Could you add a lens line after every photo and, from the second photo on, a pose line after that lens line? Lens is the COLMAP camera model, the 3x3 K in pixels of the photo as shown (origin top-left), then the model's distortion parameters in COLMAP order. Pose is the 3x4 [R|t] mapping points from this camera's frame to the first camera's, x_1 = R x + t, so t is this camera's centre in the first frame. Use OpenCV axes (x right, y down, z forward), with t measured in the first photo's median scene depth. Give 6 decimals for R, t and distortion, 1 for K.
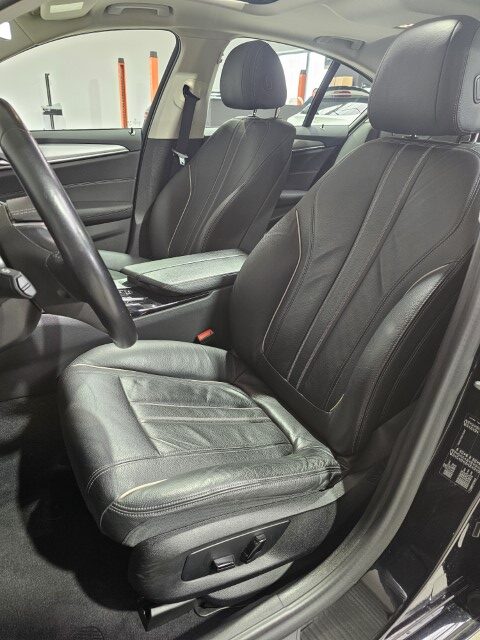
lens RADIAL K [[433.7, 0, 240.5], [0, 433.7, 324.2], [0, 0, 1]] dist [0.036340, -0.005890]
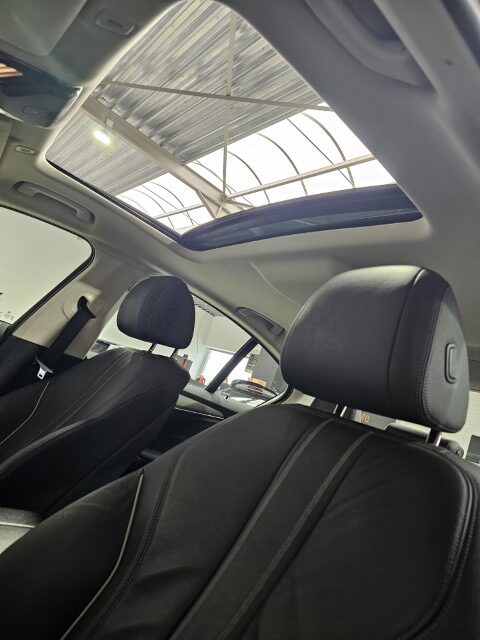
lens RADIAL K [[433.7, 0, 240.5], [0, 433.7, 324.2], [0, 0, 1]] dist [0.036340, -0.005890]
pose [[0.933620, 0.340600, 0.111112, 0.093757], [-0.213008, 0.777086, -0.592255, -0.078602], [-0.288066, 0.529273, 0.798053, 0.304369]]
